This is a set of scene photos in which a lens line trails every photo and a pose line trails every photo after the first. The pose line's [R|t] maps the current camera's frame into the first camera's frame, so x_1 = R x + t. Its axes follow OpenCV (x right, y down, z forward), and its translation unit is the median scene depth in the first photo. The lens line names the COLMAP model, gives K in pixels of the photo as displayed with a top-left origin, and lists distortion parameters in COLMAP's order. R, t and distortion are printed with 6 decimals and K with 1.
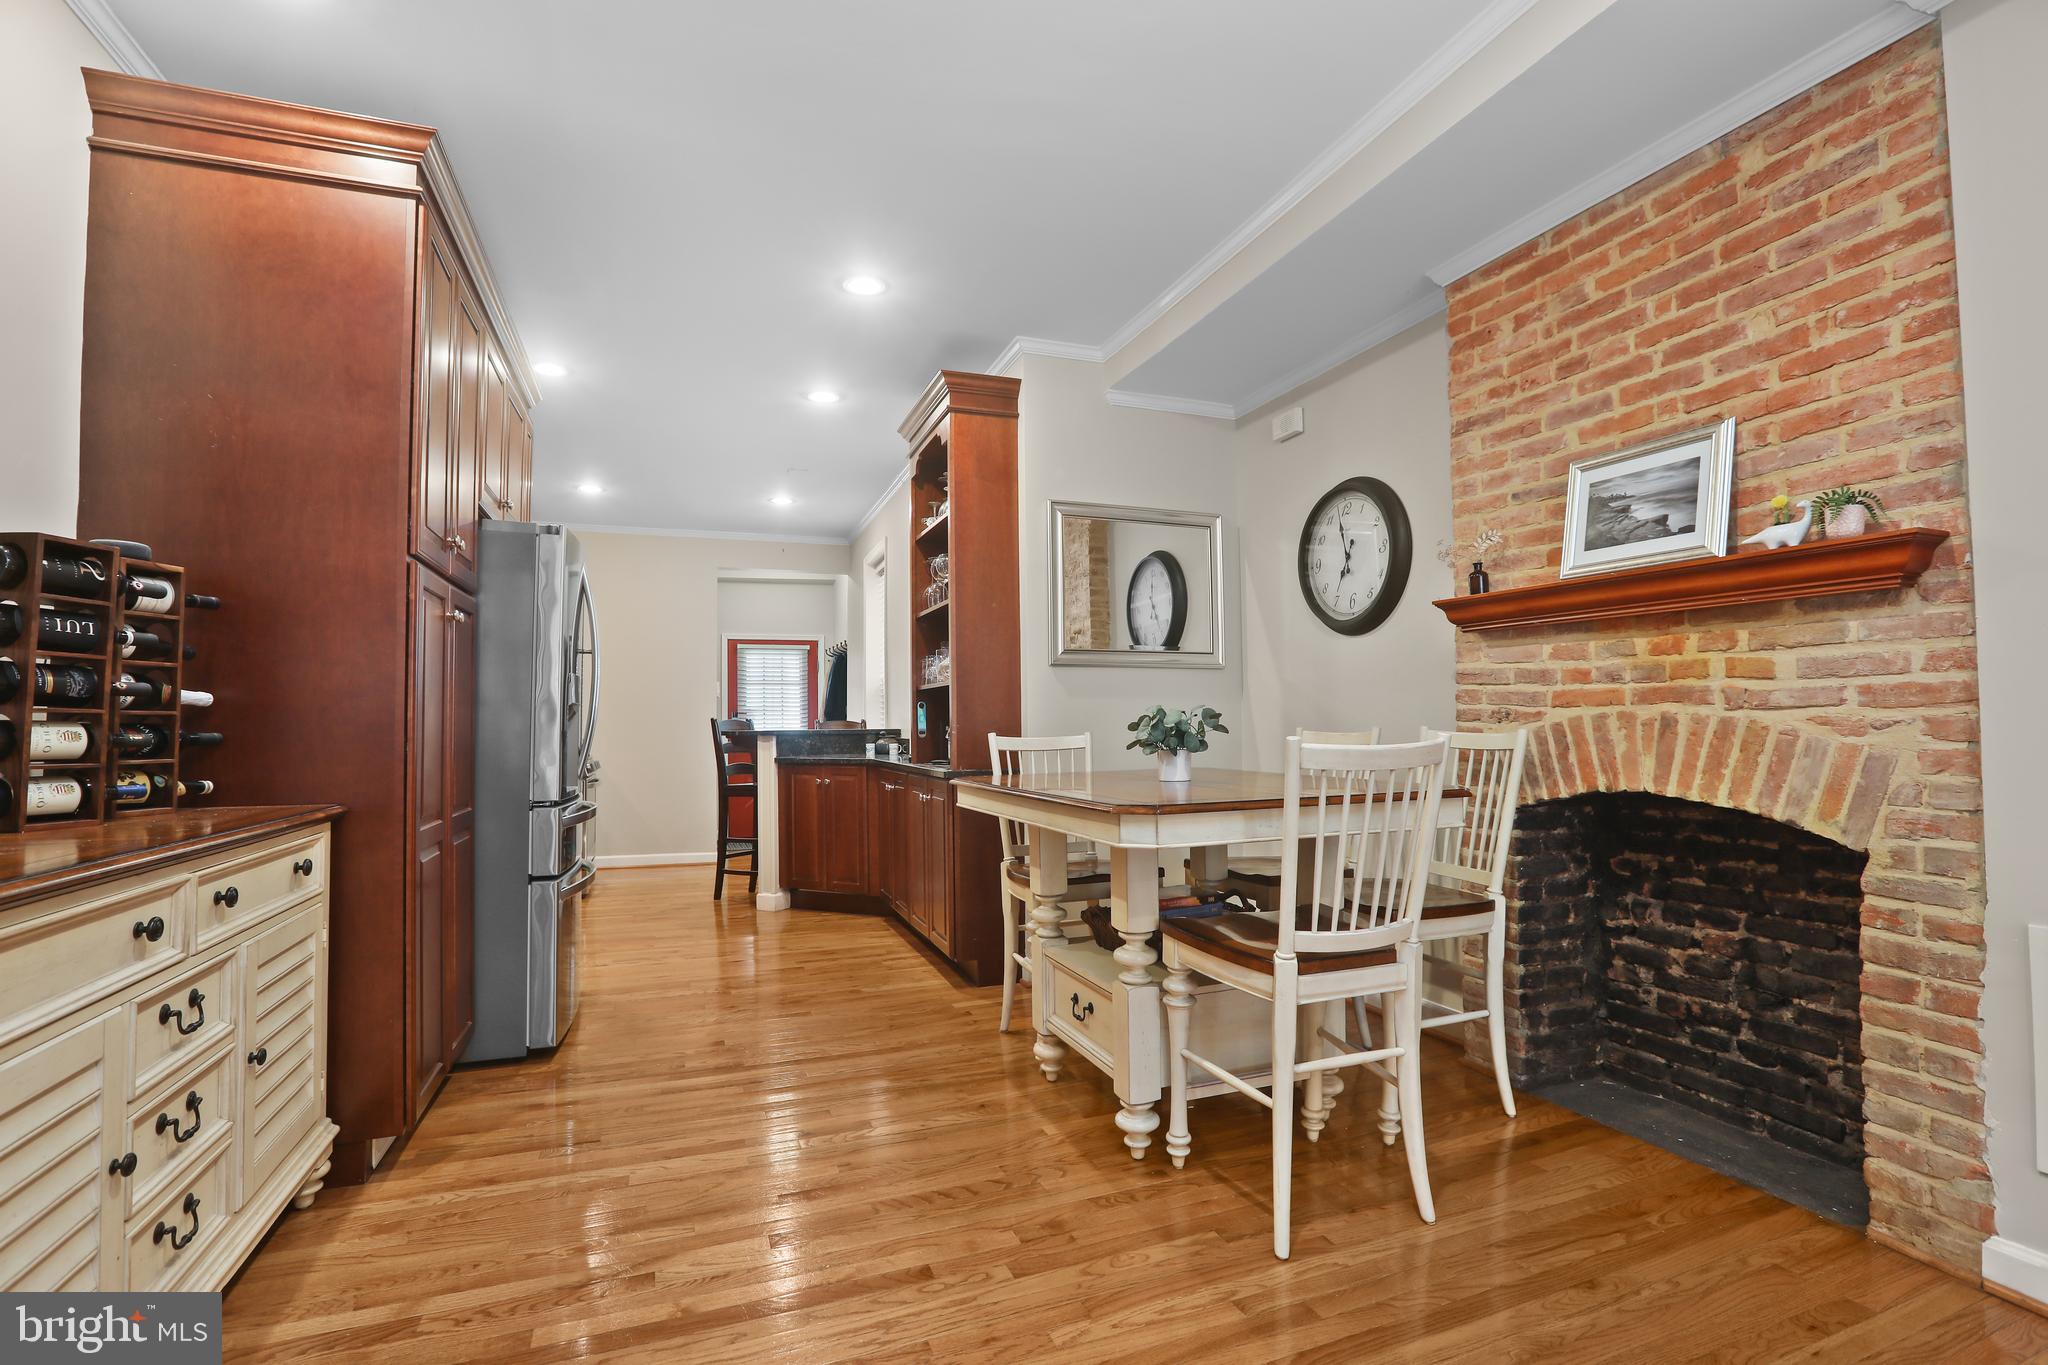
lens RADIAL K [[985.6, 0, 1031.9], [0, 985.6, 690.9], [0, 0, 1]] dist [-0.035393, 0.011308]
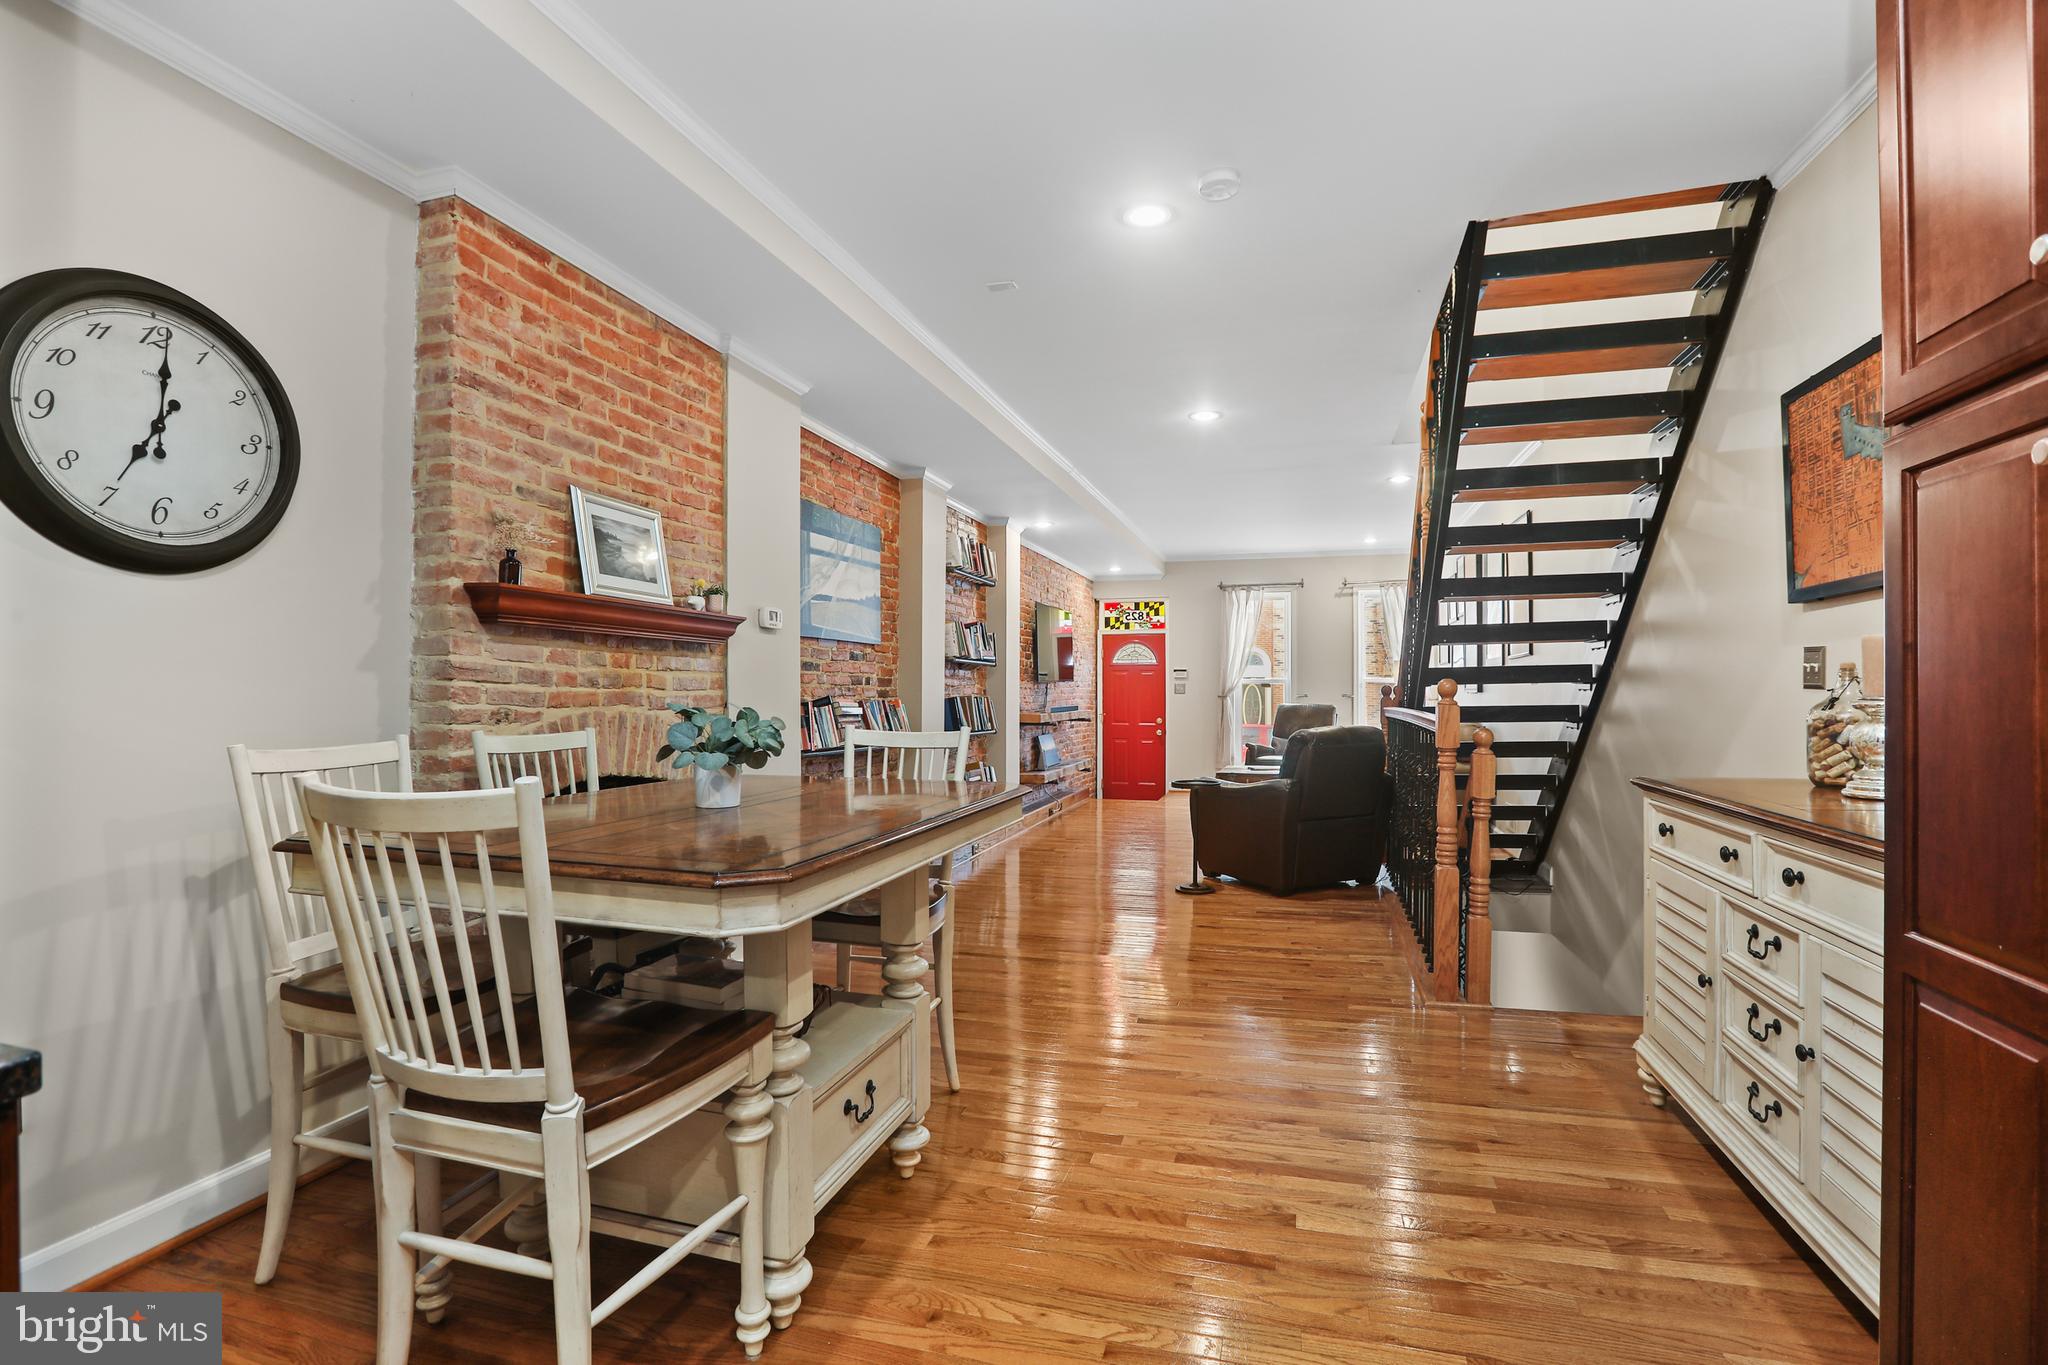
lens RADIAL K [[985.6, 0, 1027.9], [0, 985.6, 693.5], [0, 0, 1]] dist [-0.035393, 0.011308]
pose [[-0.807045, 0.011135, 0.590385, -0.473836], [-0.008228, 0.999513, -0.030100, 0.027129], [-0.590433, -0.029150, -0.806560, 1.457599]]
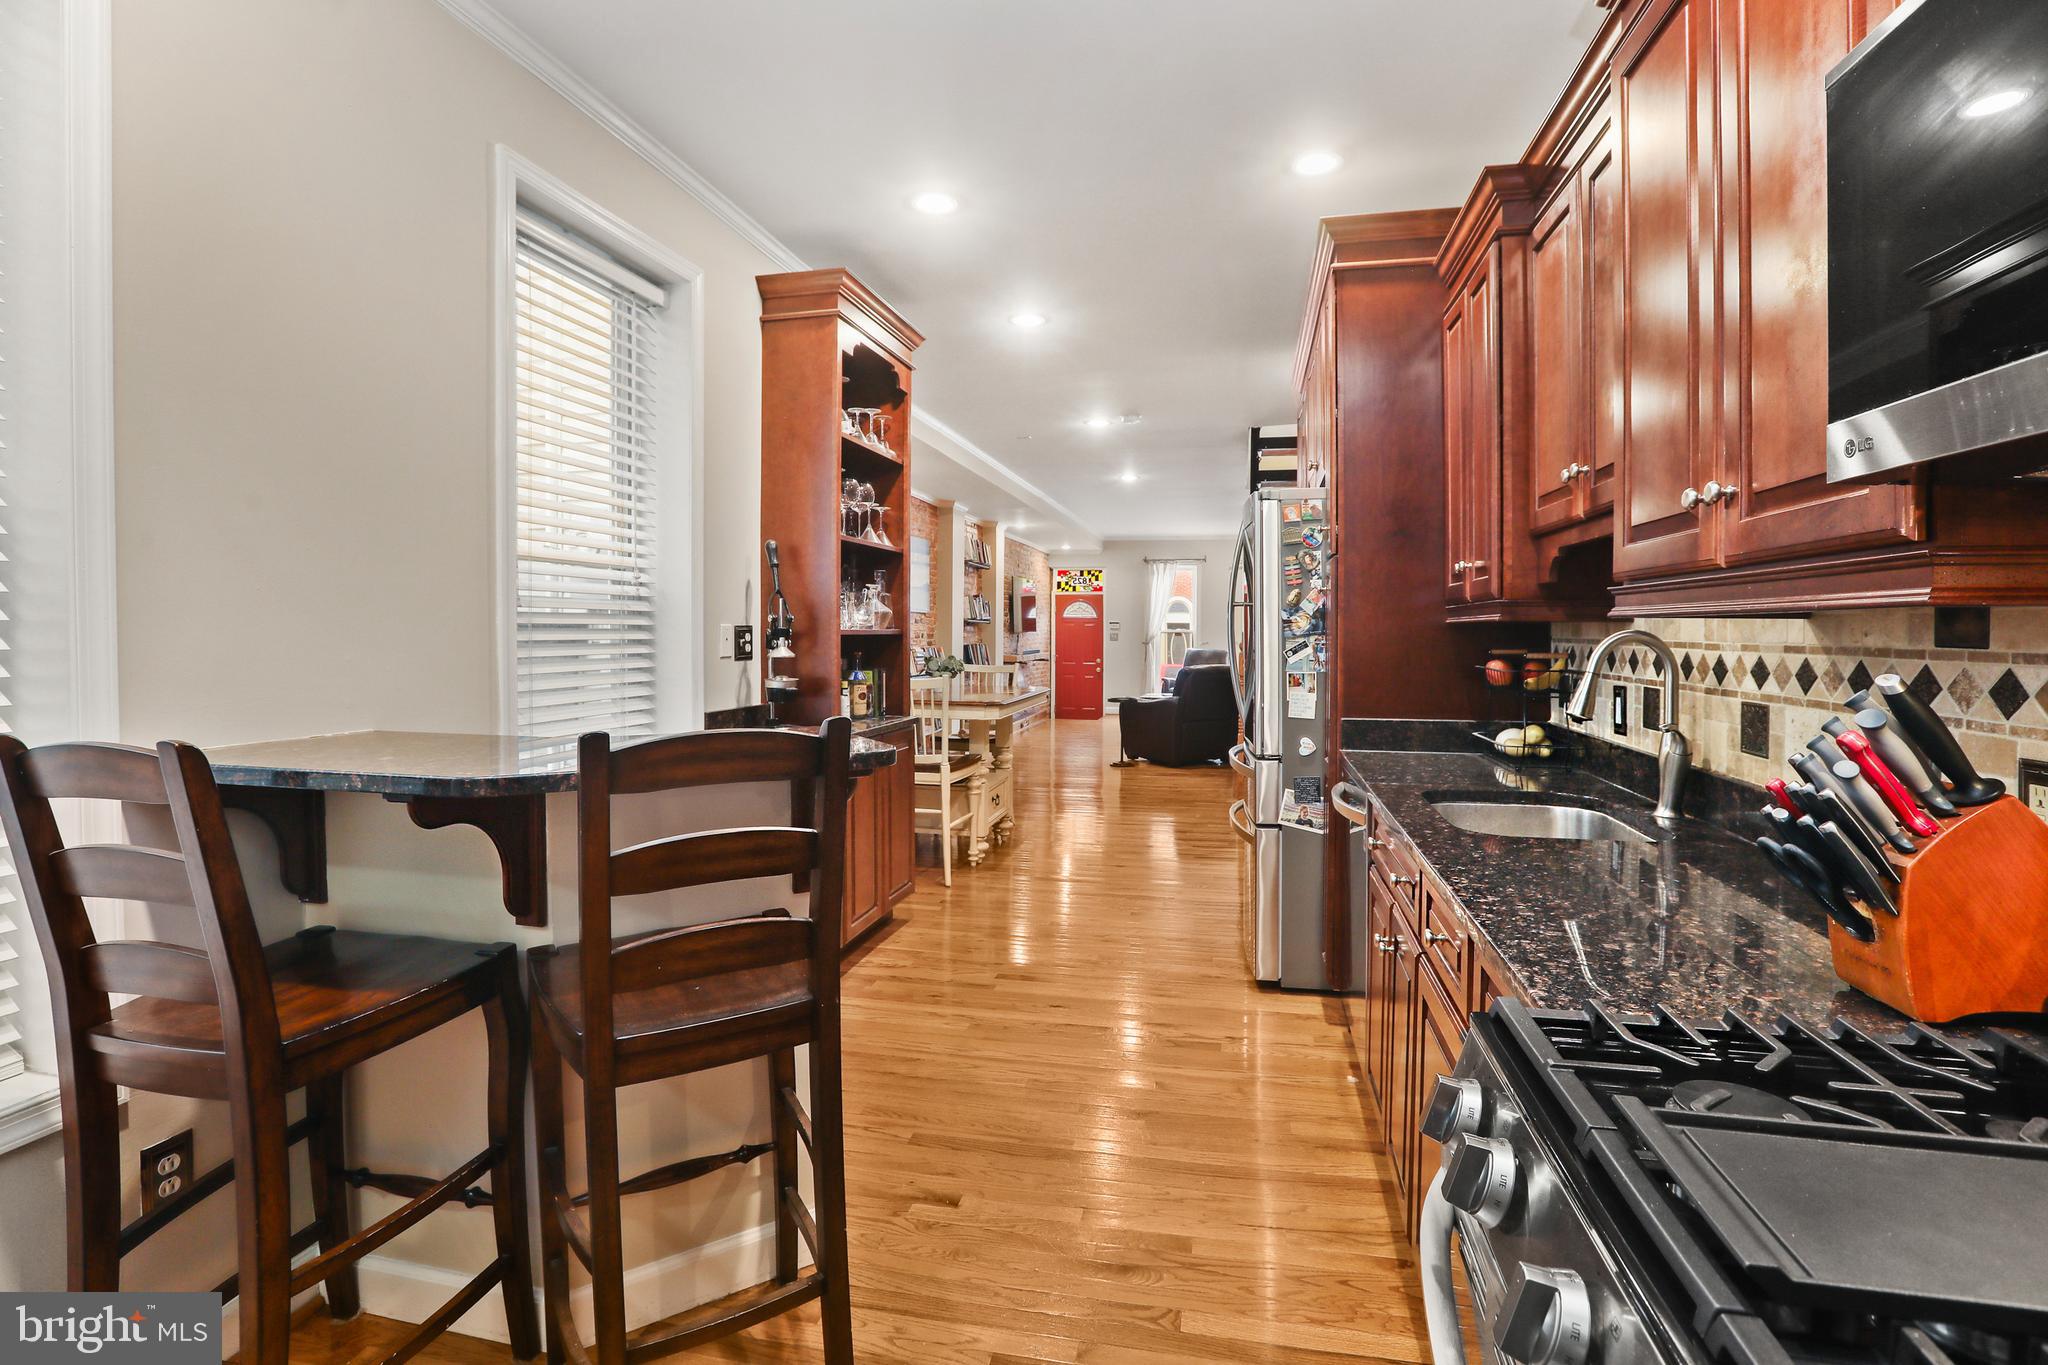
lens RADIAL K [[985.6, 0, 1005.5], [0, 985.6, 629.7], [0, 0, 1]] dist [-0.035393, 0.011308]
pose [[-0.831356, 0.007064, 0.555696, -1.074152], [-0.013941, 0.999339, -0.033560, 0.030926], [-0.555566, -0.035647, -0.830708, 2.600774]]
